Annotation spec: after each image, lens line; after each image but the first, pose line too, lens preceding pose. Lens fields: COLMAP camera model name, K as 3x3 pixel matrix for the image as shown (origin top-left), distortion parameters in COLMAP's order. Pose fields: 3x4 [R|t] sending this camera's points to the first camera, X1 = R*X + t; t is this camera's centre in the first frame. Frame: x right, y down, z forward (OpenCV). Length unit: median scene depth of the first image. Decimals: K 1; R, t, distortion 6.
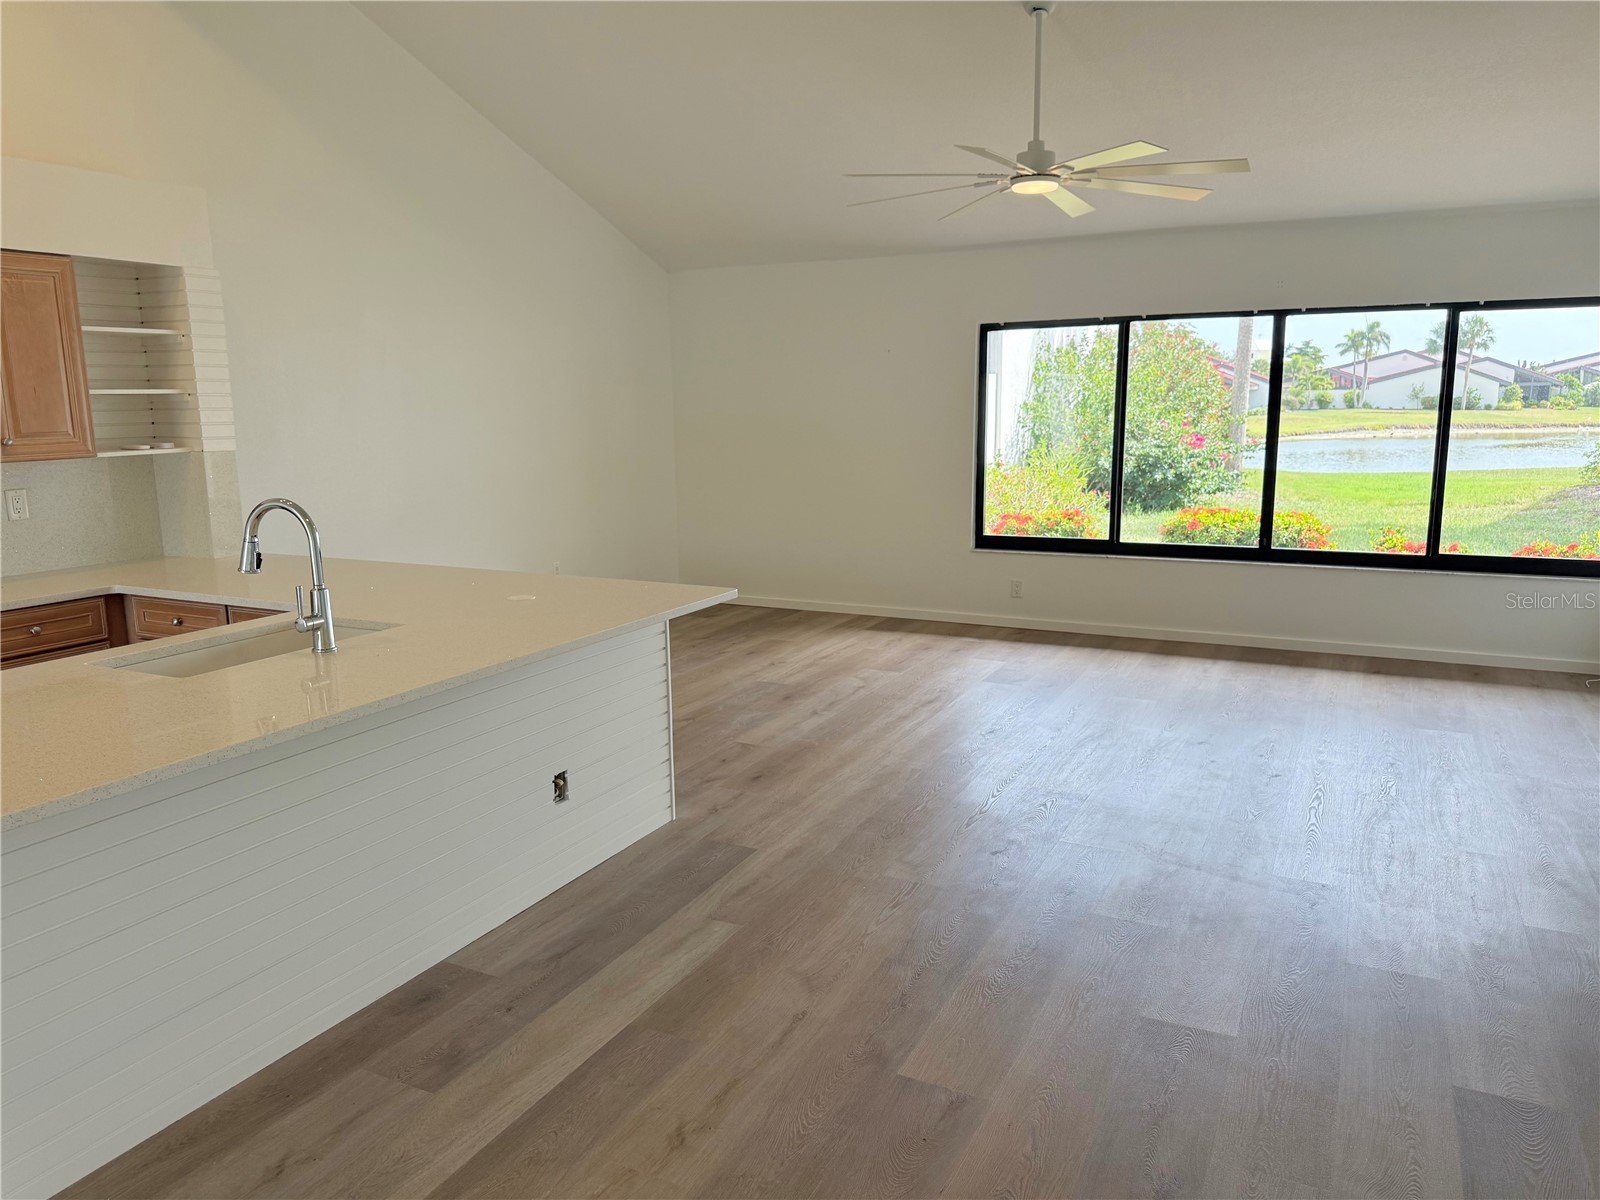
lens RADIAL K [[1110.5, 0, 759.9], [0, 1110.5, 604.7], [0, 0, 1]] dist [0.001129, -0.000838]
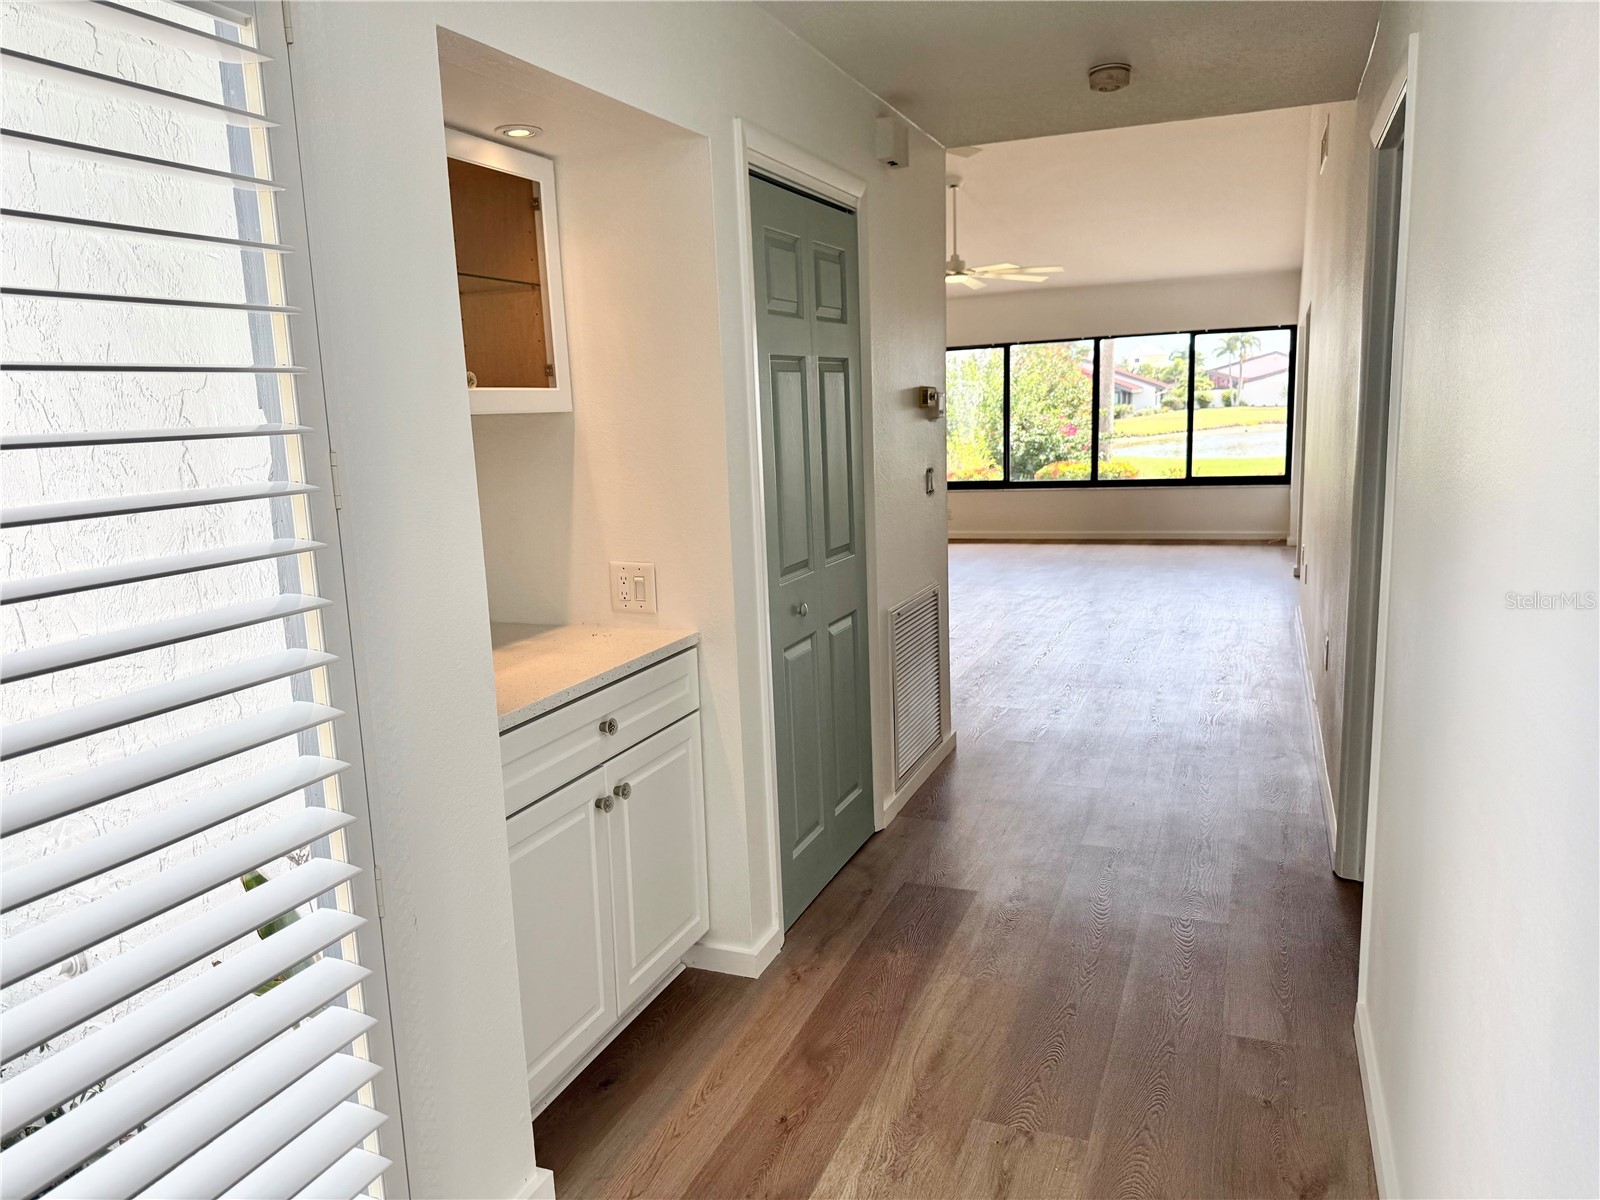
lens RADIAL K [[1145.3, 0, 800.0], [0, 1145.3, 600.0], [0, 0, 1]] dist [0.138371, -0.000178]
pose [[0.992203, -0.039945, 0.118059, -0.178144], [0.042676, 0.998875, -0.020693, 0.132521], [-0.117099, 0.025570, 0.992791, -0.606422]]
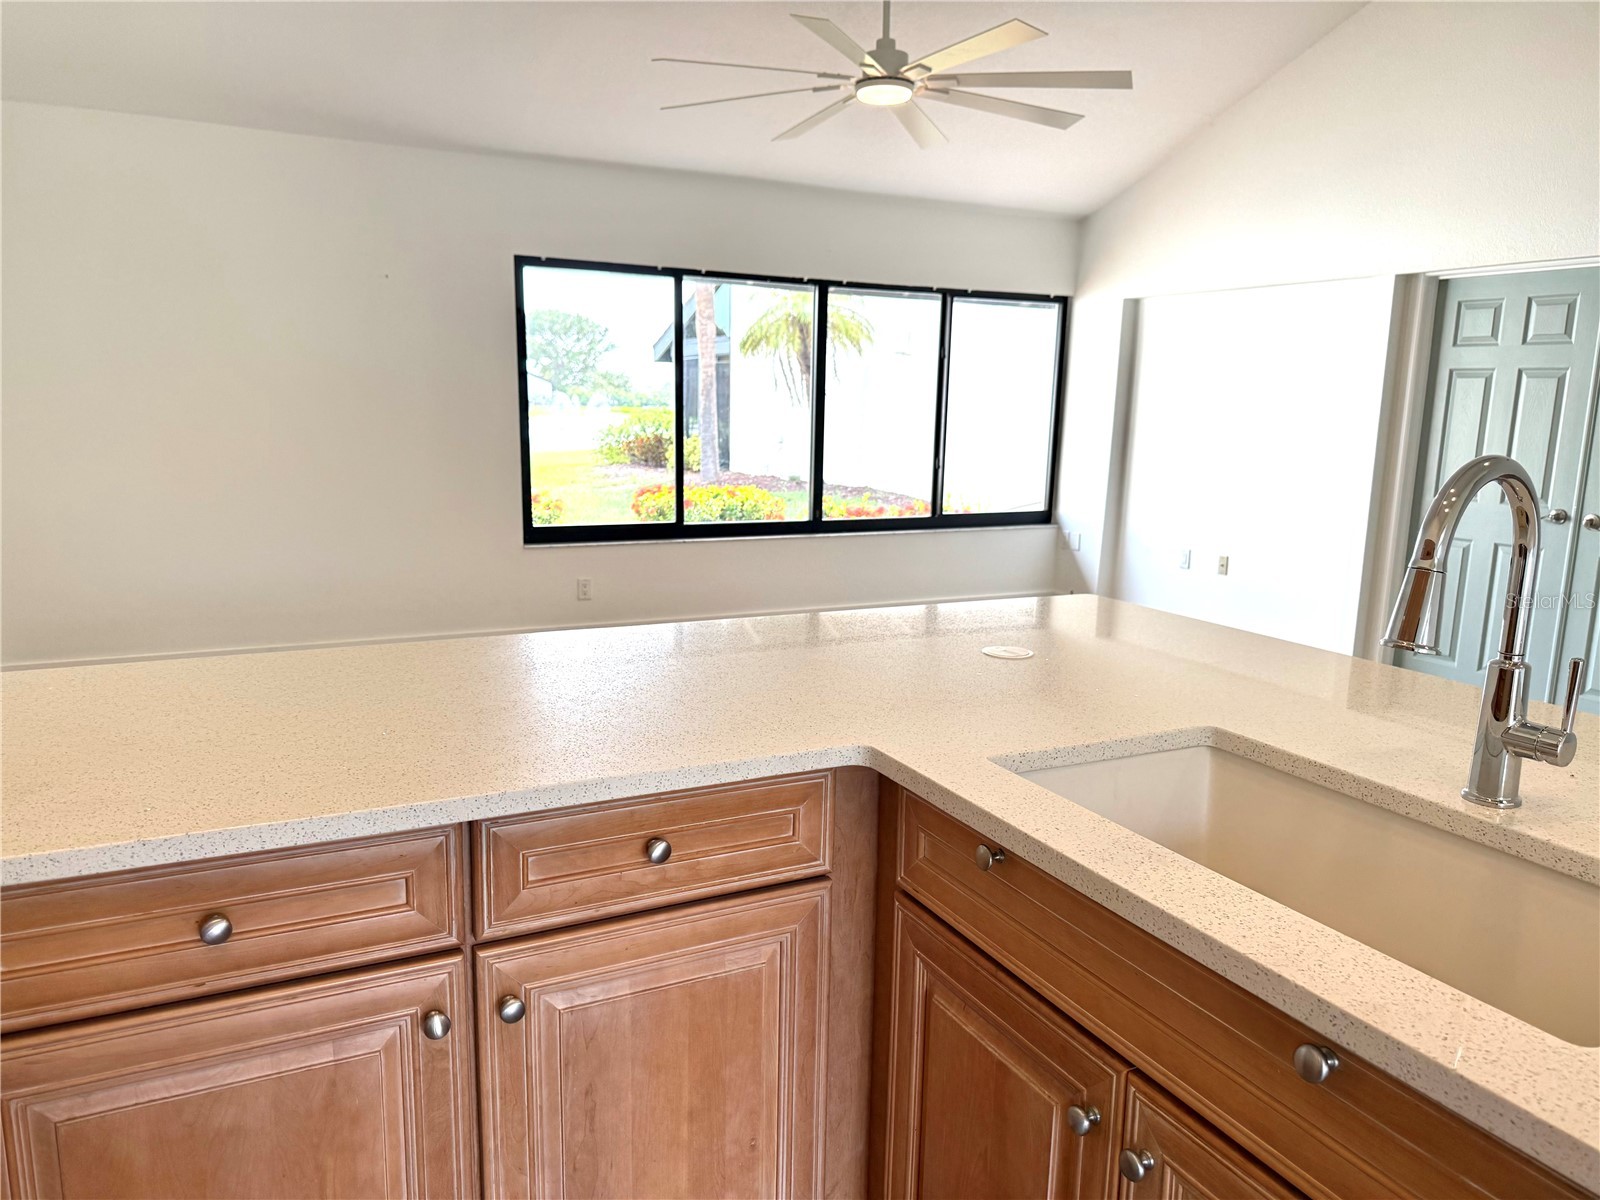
lens RADIAL K [[1145.3, 0, 800.0], [0, 1145.3, 600.0], [0, 0, 1]] dist [0.138371, -0.000178]
pose [[0.586556, -0.119728, 0.801010, -0.354389], [0.116675, 0.991188, 0.062716, -0.041181], [-0.801461, 0.056671, 0.595357, 0.354981]]
